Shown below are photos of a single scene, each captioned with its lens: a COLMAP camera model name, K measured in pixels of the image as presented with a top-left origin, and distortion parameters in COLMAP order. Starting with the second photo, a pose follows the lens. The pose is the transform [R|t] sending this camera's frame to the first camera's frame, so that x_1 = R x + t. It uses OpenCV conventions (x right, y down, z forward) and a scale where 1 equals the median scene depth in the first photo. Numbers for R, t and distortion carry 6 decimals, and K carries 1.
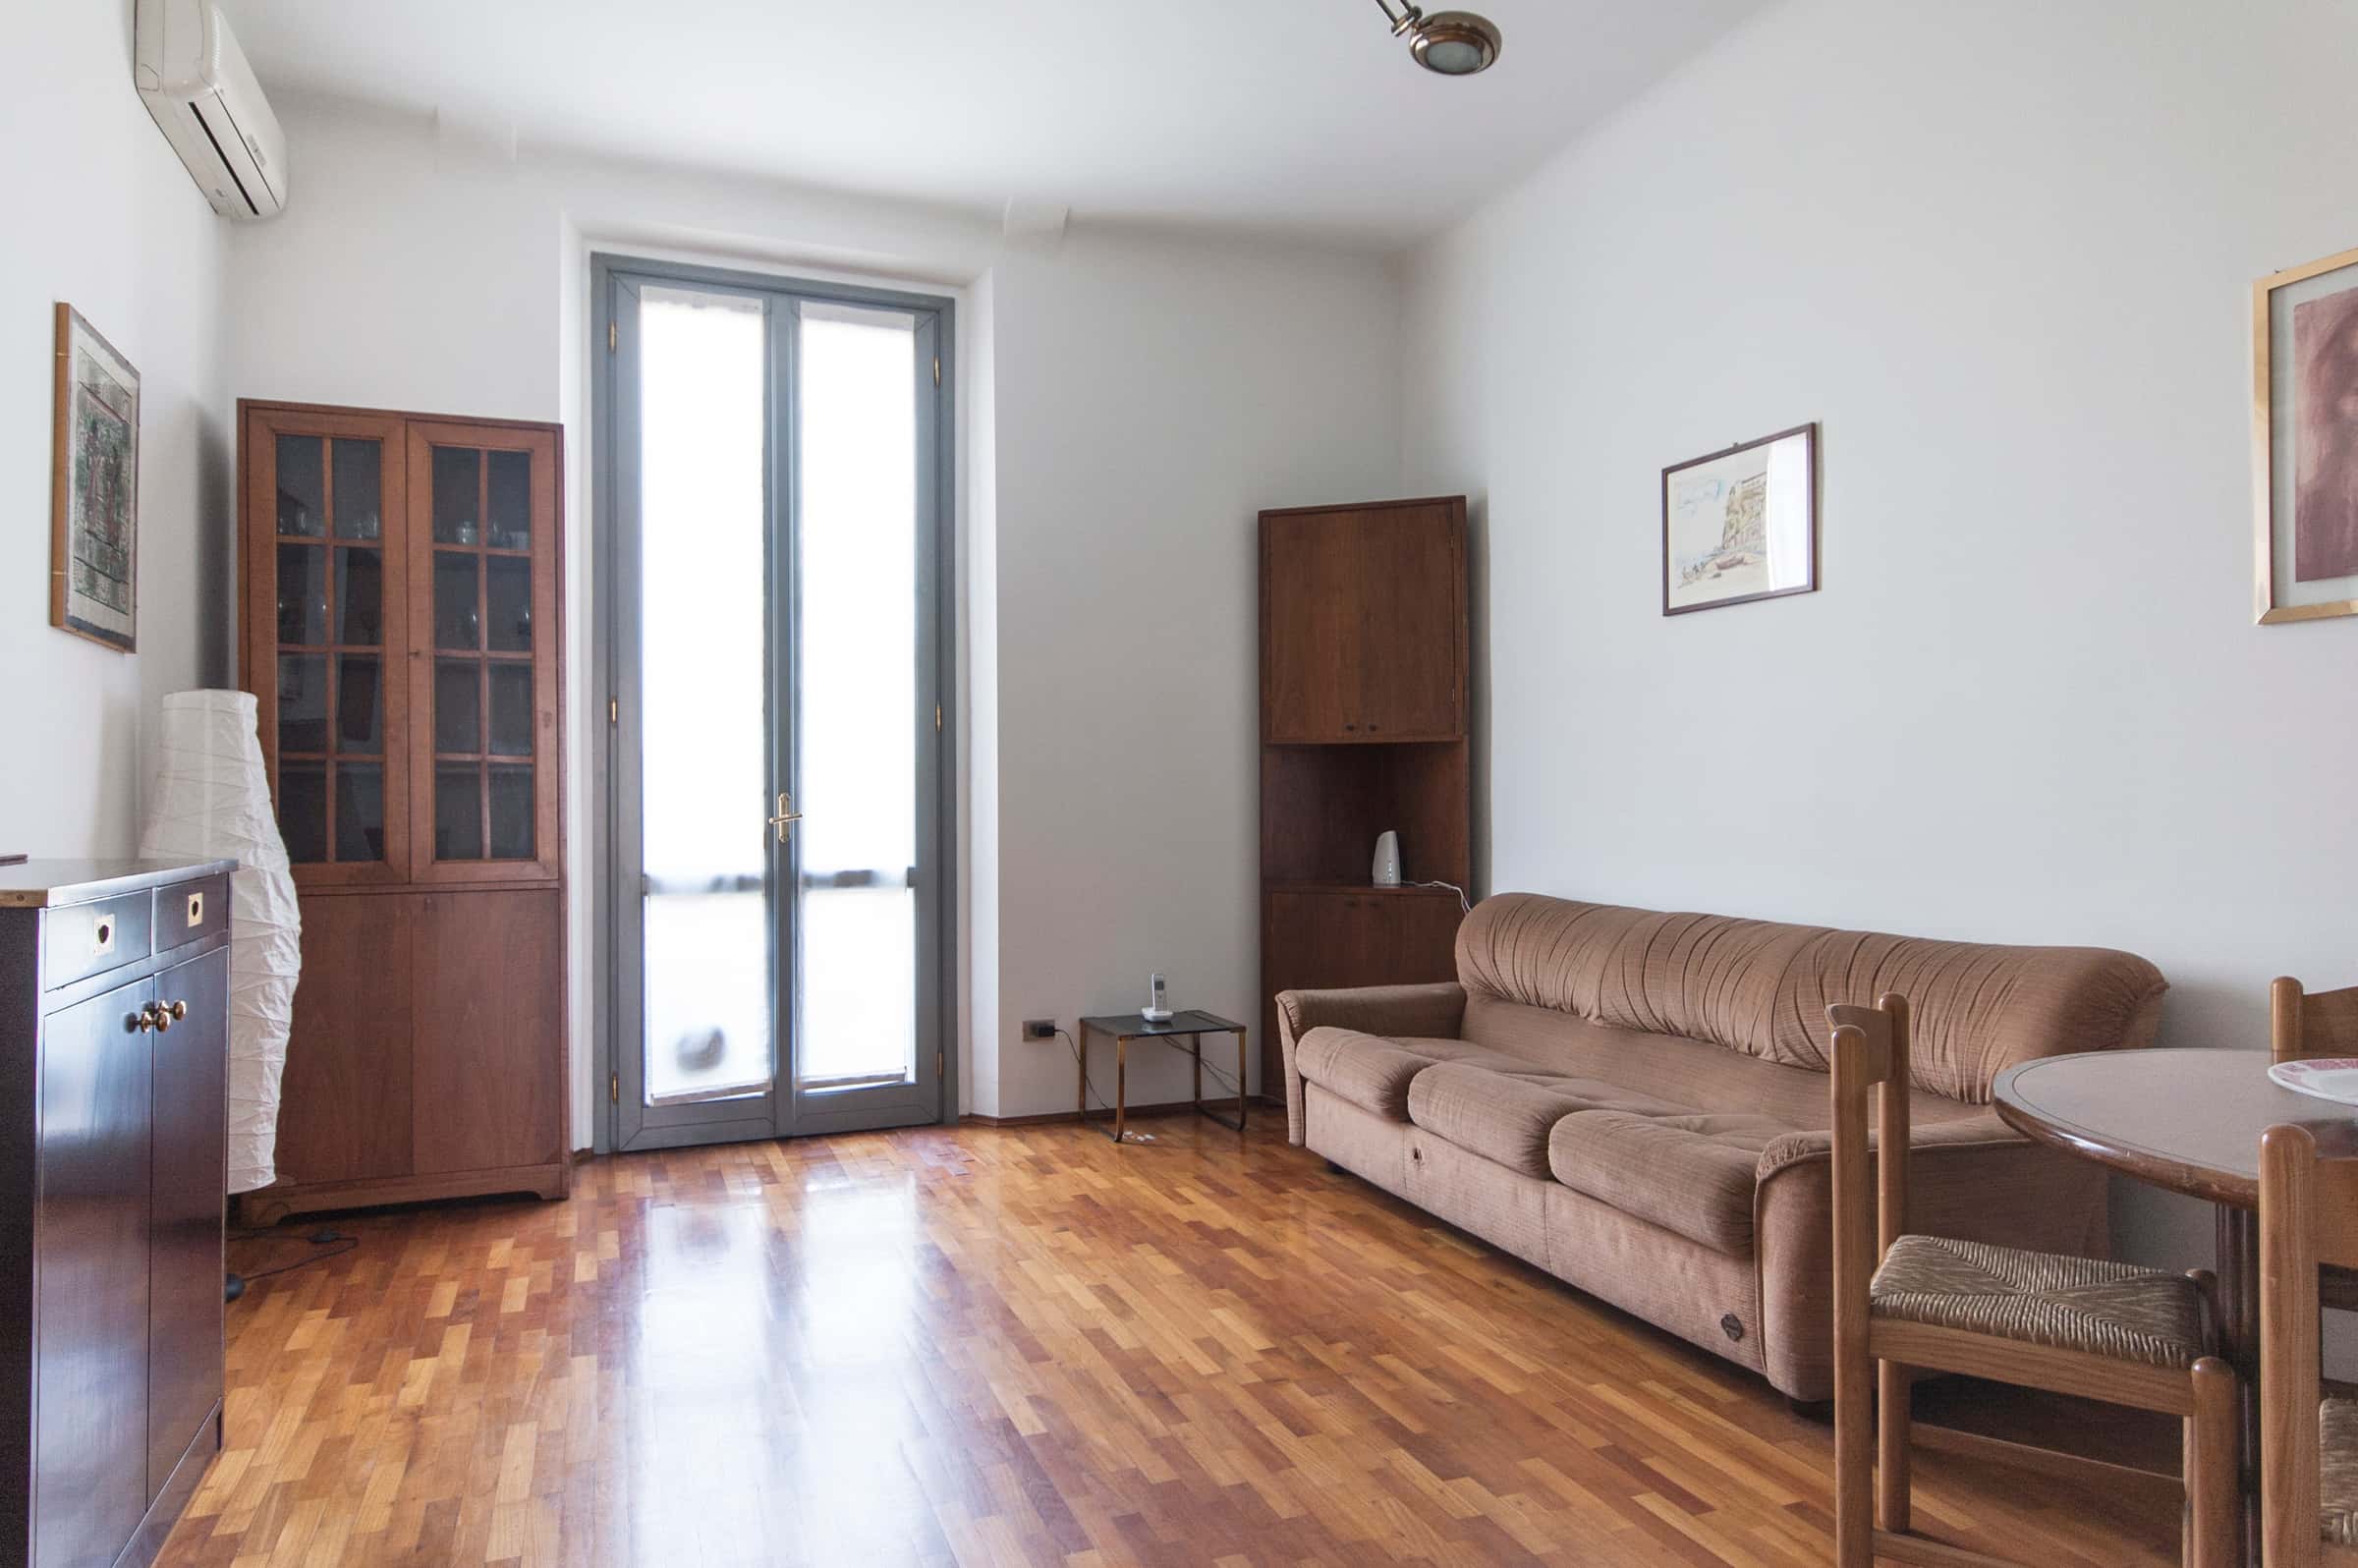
lens RADIAL K [[1424.9, 0, 1179.0], [0, 1424.9, 784.0], [0, 0, 1]] dist [0.002739, -0.000652]
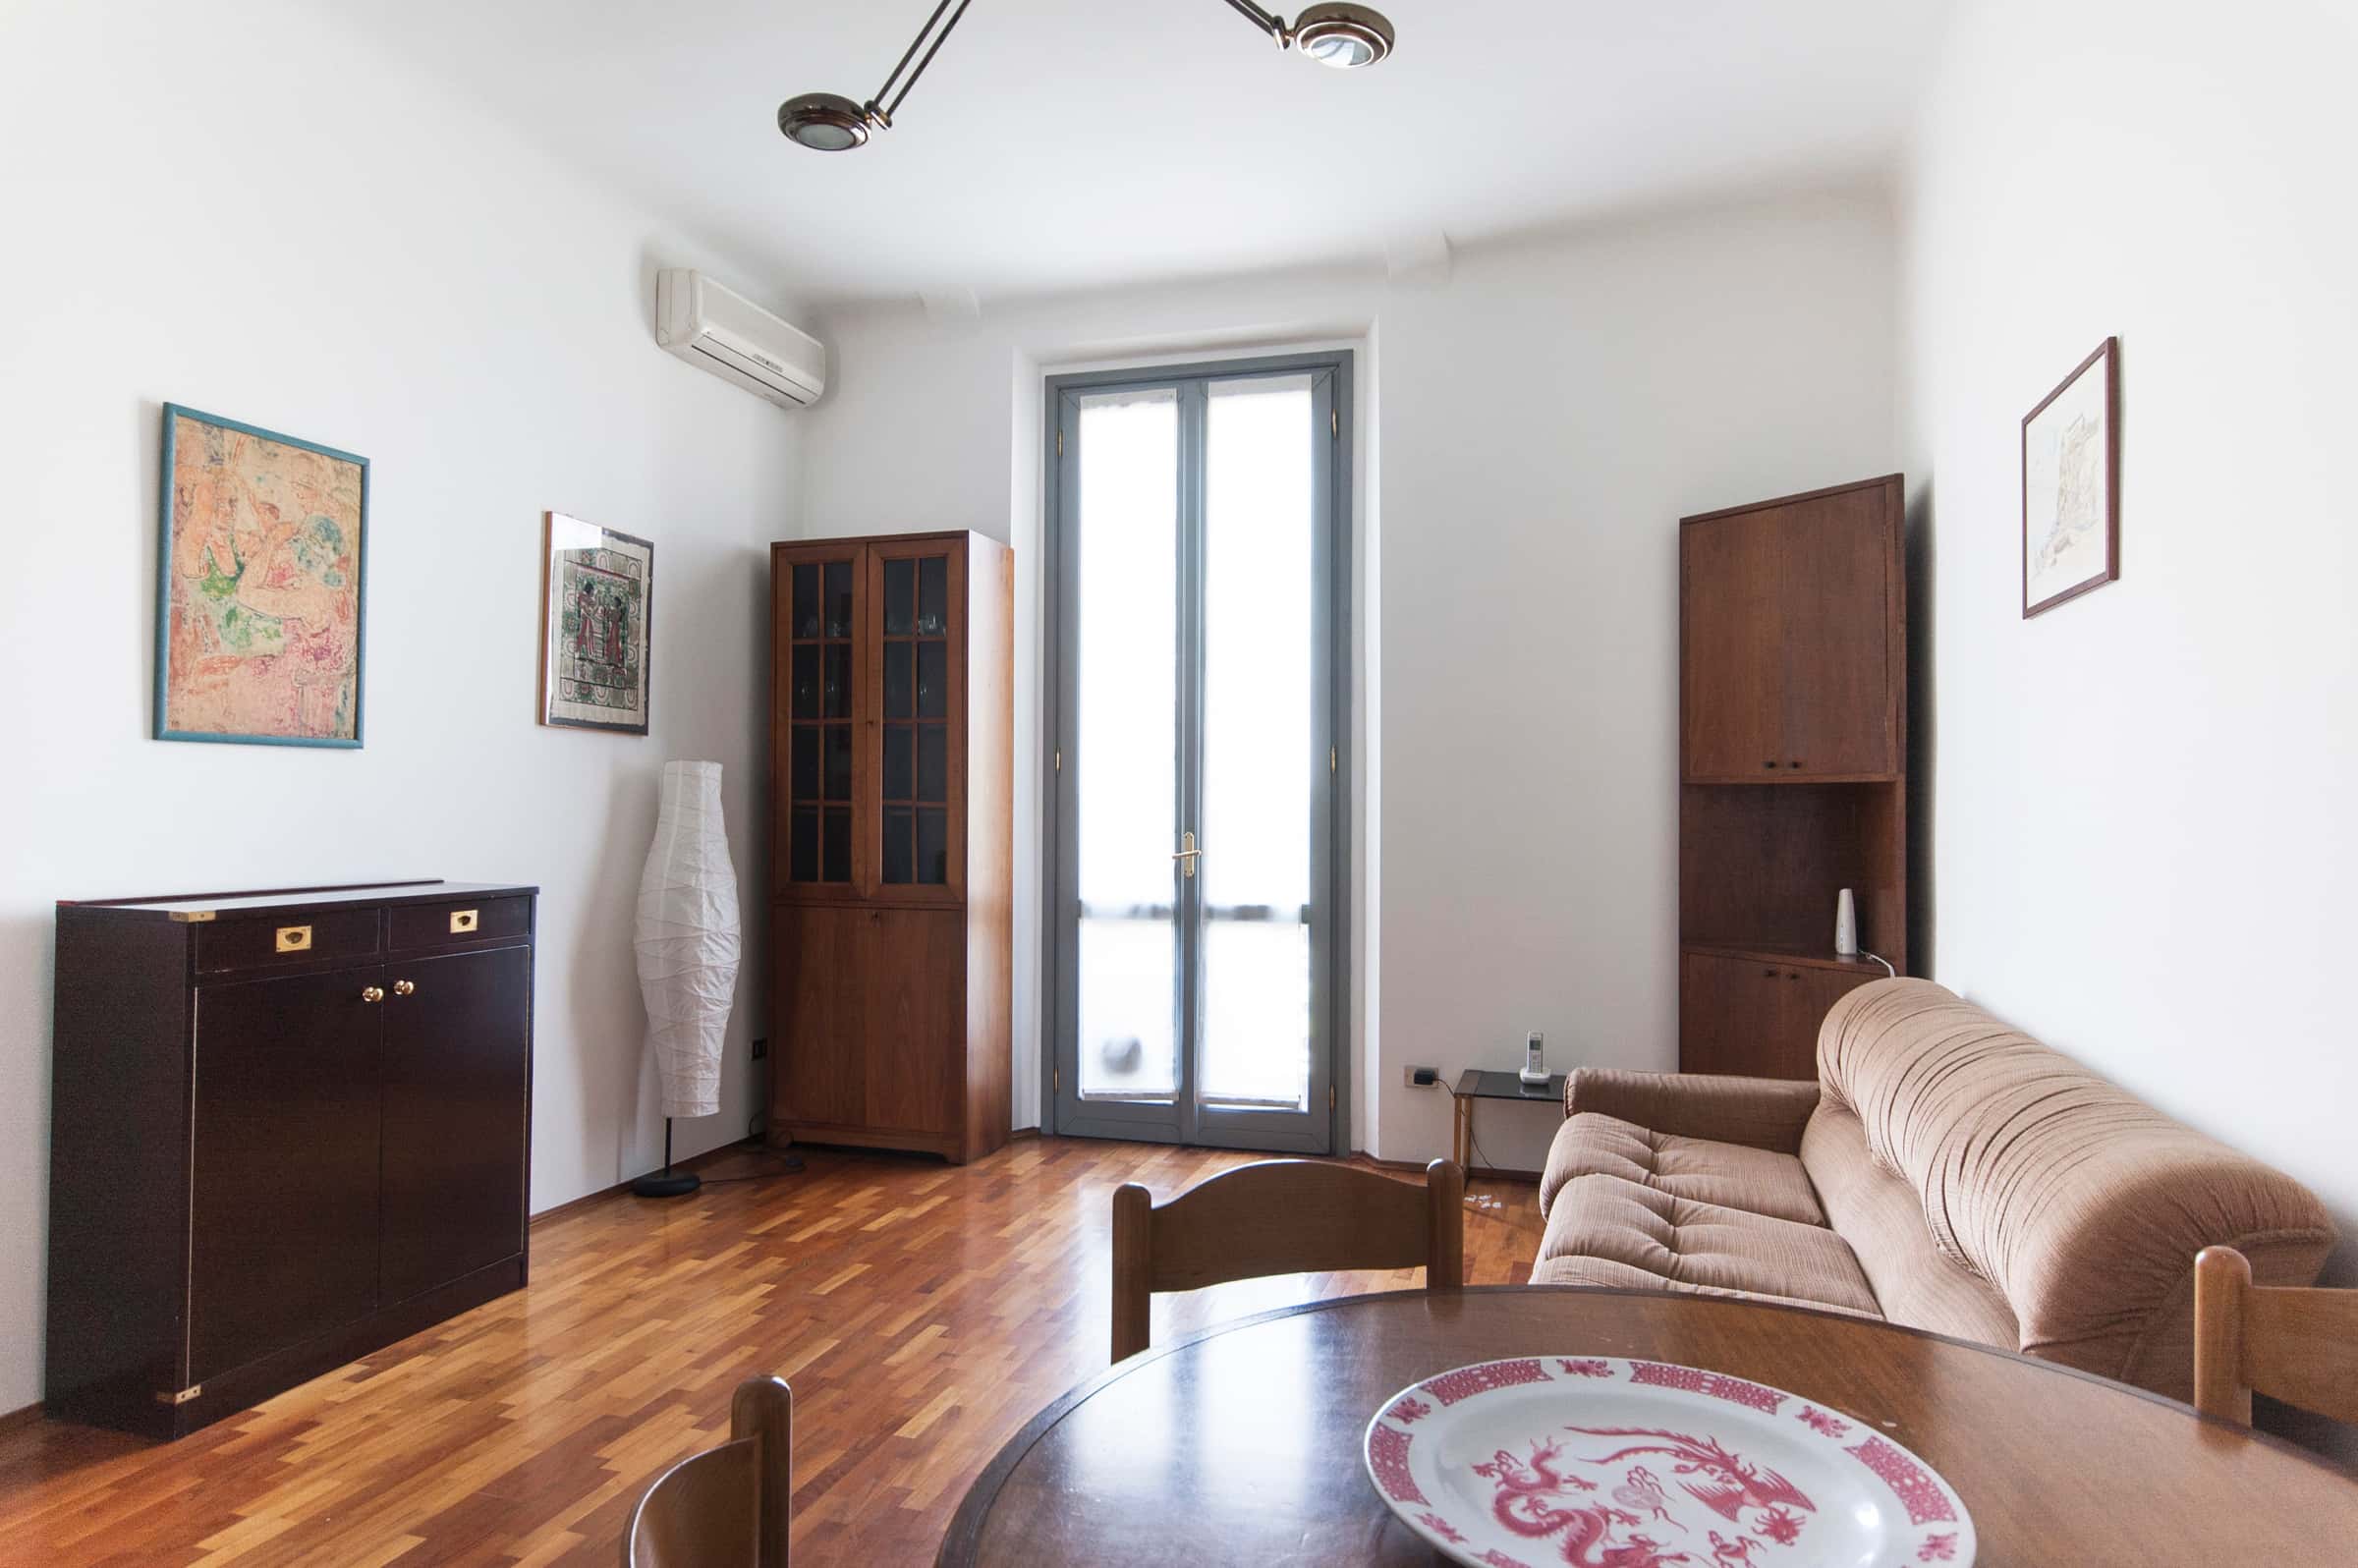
lens RADIAL K [[1407.3, 0, 1179.0], [0, 1407.3, 784.0], [0, 0, 1]] dist [0.000838, 0.000590]
pose [[0.785993, -0.001873, -0.618233, 0.396023], [-0.002975, 0.999972, -0.006811, -0.023504], [0.618228, 0.007193, 0.785966, 0.142453]]
